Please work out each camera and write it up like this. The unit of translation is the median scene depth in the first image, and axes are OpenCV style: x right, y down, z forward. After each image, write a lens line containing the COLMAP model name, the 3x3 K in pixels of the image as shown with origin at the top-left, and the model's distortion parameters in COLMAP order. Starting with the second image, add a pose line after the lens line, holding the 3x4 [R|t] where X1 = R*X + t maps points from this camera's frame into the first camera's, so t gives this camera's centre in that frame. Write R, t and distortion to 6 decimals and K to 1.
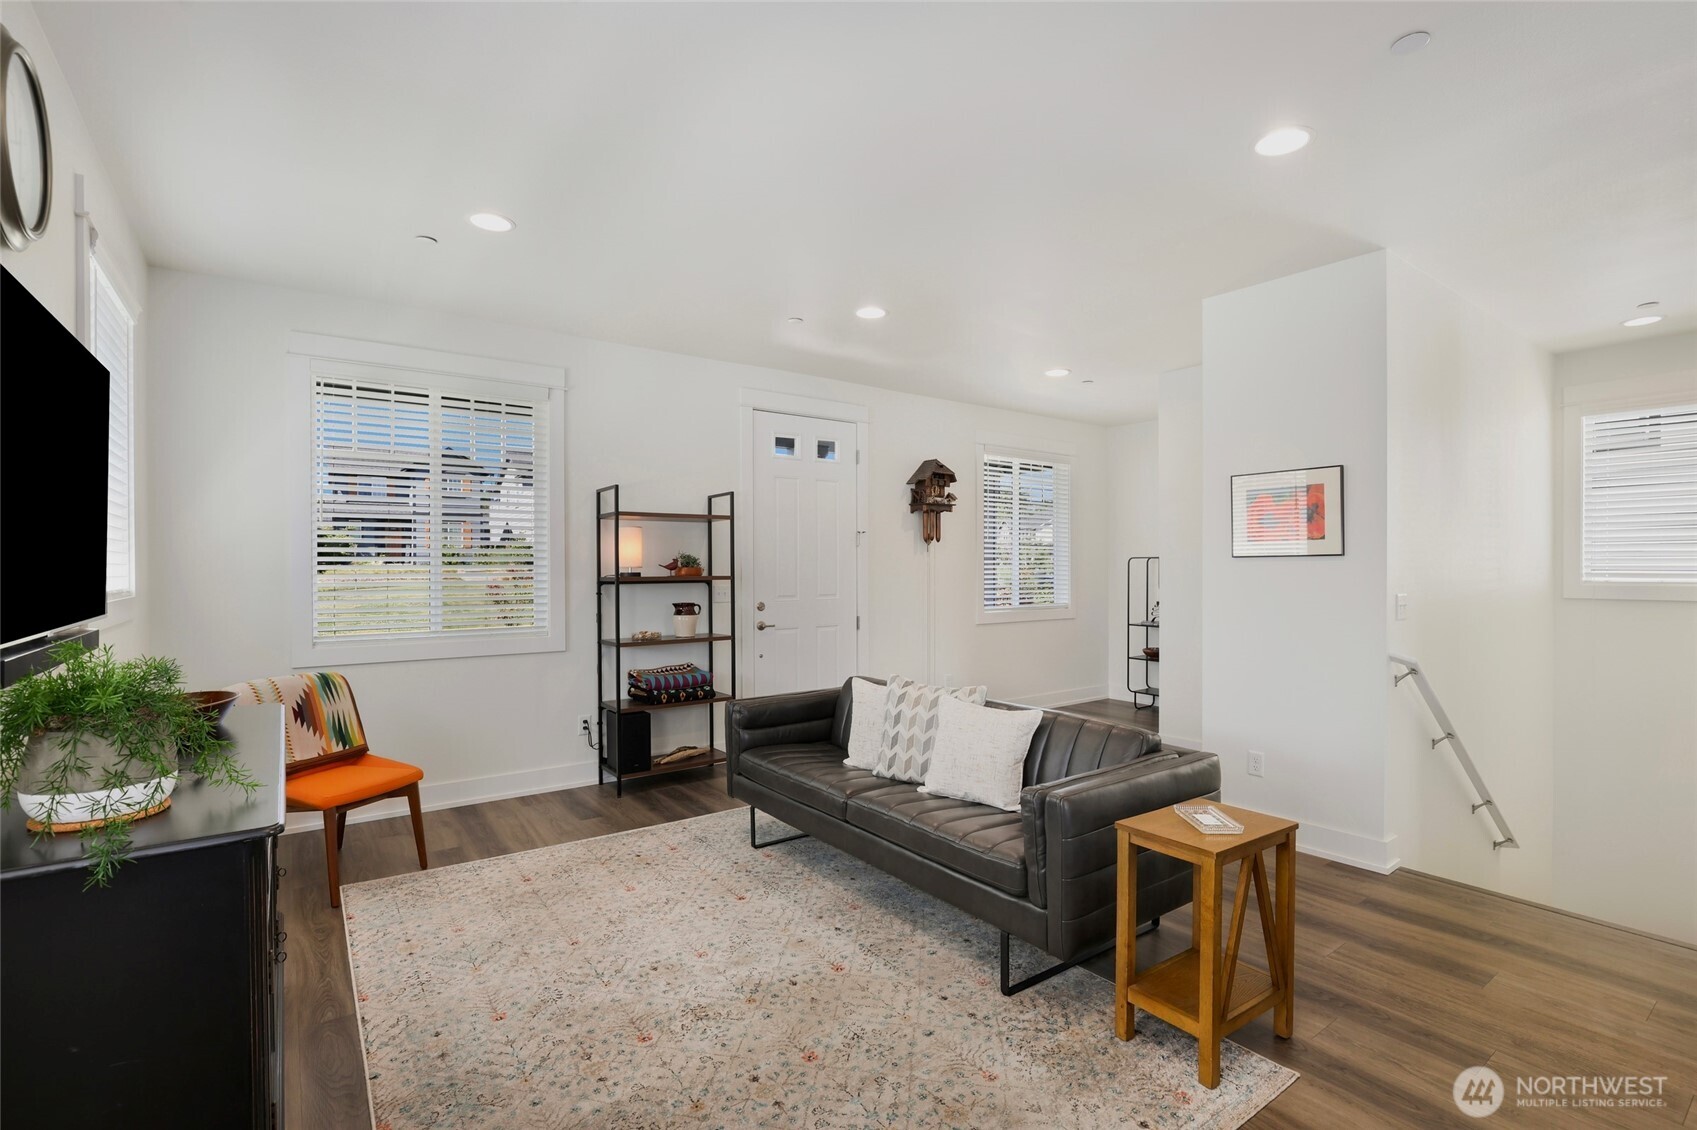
lens RADIAL K [[778.5, 0, 858.2], [0, 778.5, 573.8], [0, 0, 1]] dist [-0.014345, 0.000065]
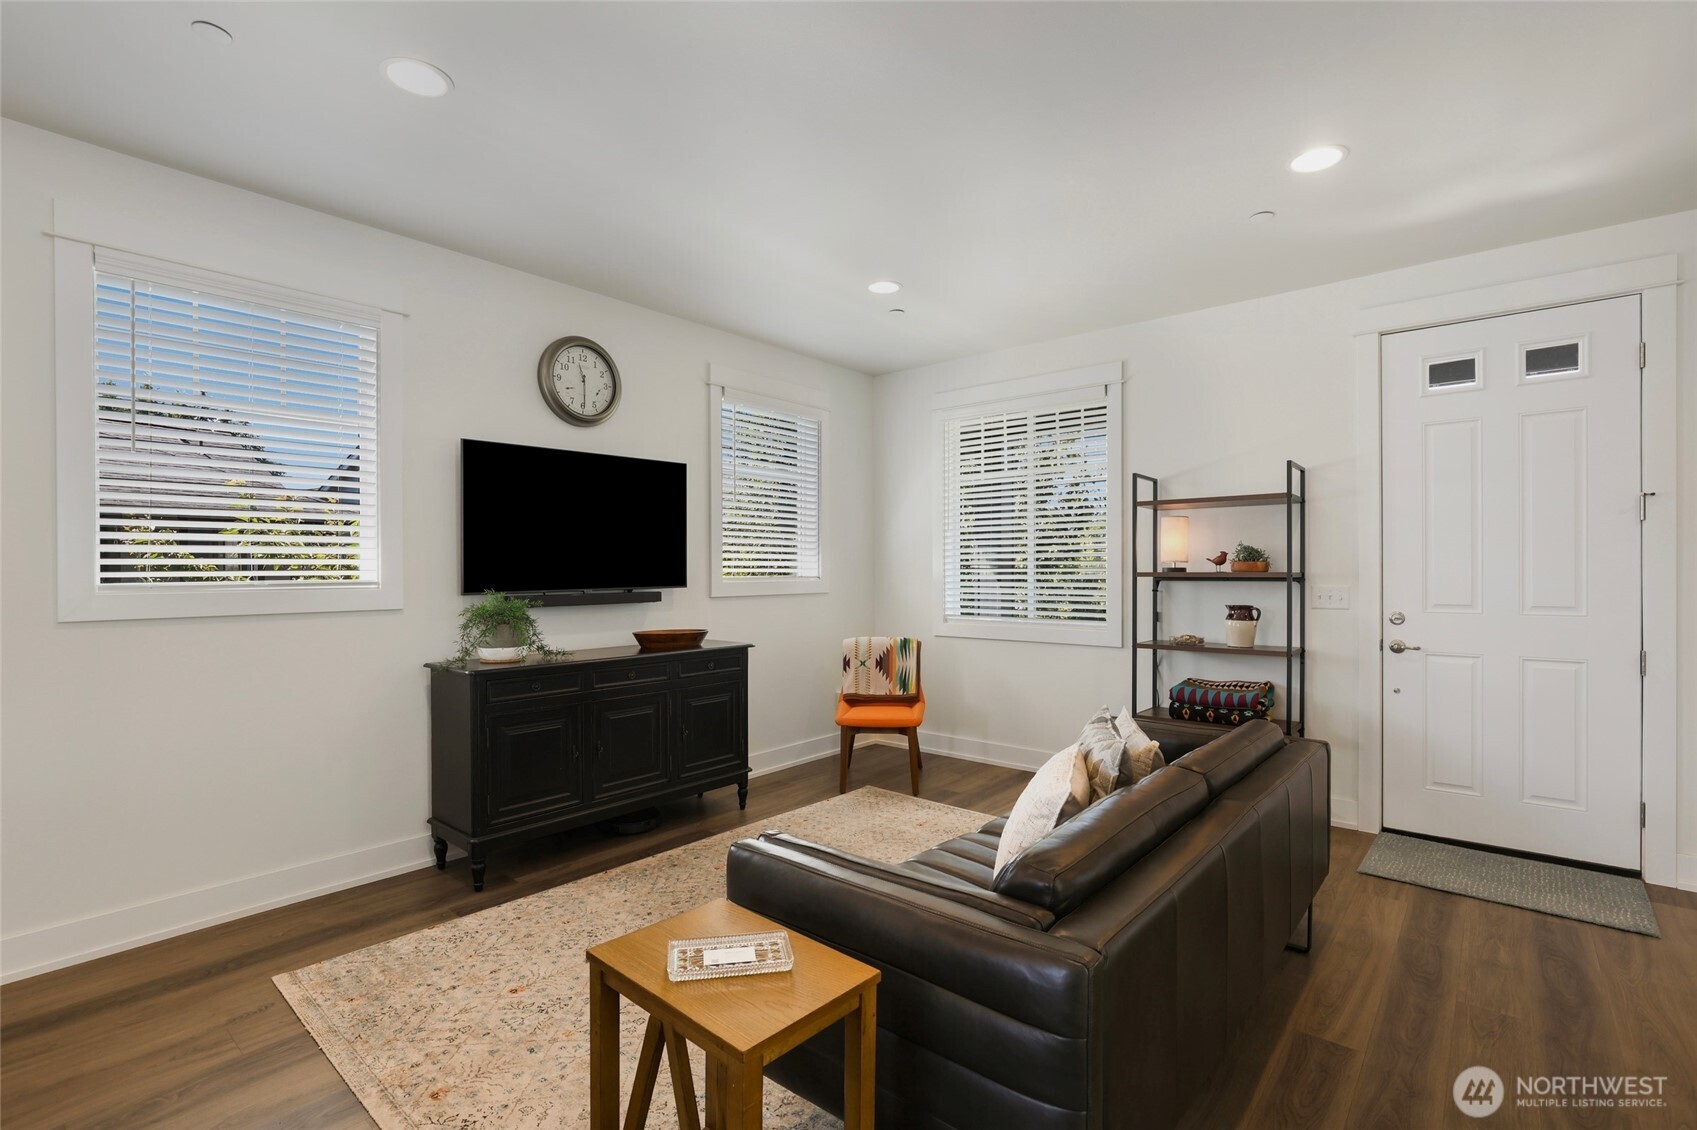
lens RADIAL K [[778.5, 0, 858.2], [0, 778.5, 573.8], [0, 0, 1]] dist [-0.014345, 0.000065]
pose [[0.233096, 0.007440, -0.972425, 0.500005], [-0.007457, 0.999955, 0.005863, 0.002987], [0.972425, 0.005884, 0.233141, 0.444804]]
